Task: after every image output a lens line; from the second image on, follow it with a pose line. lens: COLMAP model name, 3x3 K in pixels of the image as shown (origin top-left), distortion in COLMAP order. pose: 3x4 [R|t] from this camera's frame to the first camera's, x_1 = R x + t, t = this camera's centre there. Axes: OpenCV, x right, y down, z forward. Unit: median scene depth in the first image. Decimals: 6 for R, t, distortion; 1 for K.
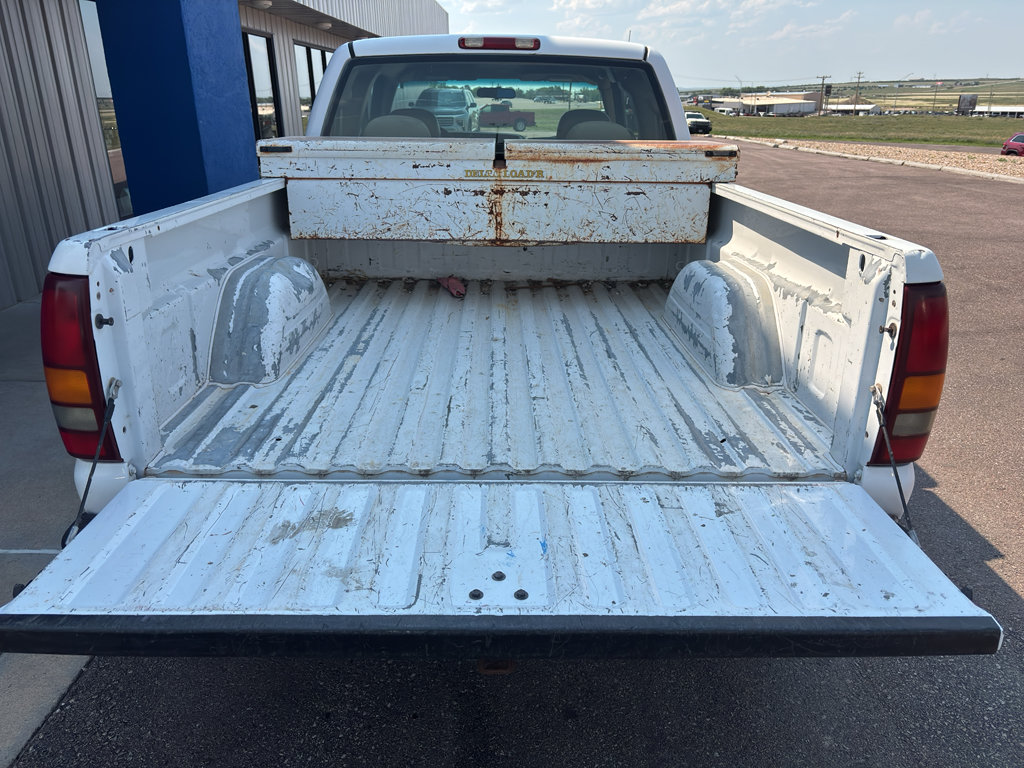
lens RADIAL K [[774.3, 0, 512.0], [0, 774.3, 384.0], [0, 0, 1]] dist [0.007400, -0.013085]
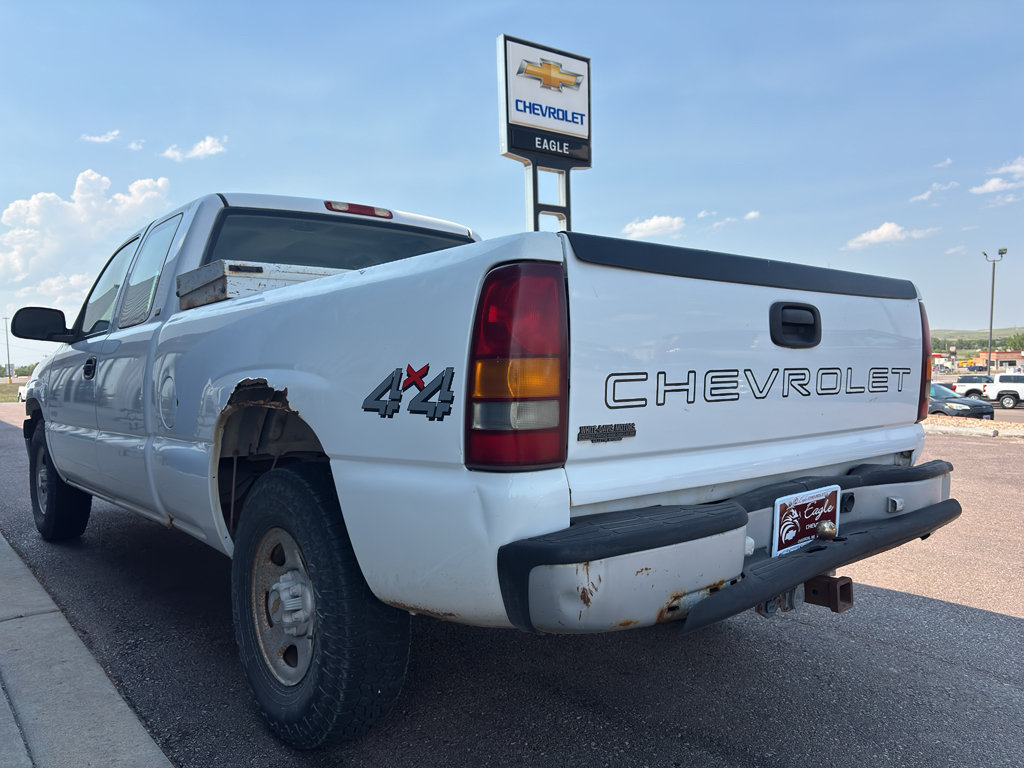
lens RADIAL K [[769.9, 0, 512.0], [0, 769.9, 384.0], [0, 0, 1]] dist [0.037531, -0.032188]
pose [[0.774885, -0.033258, 0.631226, -0.364989], [0.239278, 0.939735, -0.244222, 0.071454], [-0.585063, 0.340283, 0.736145, 0.104176]]
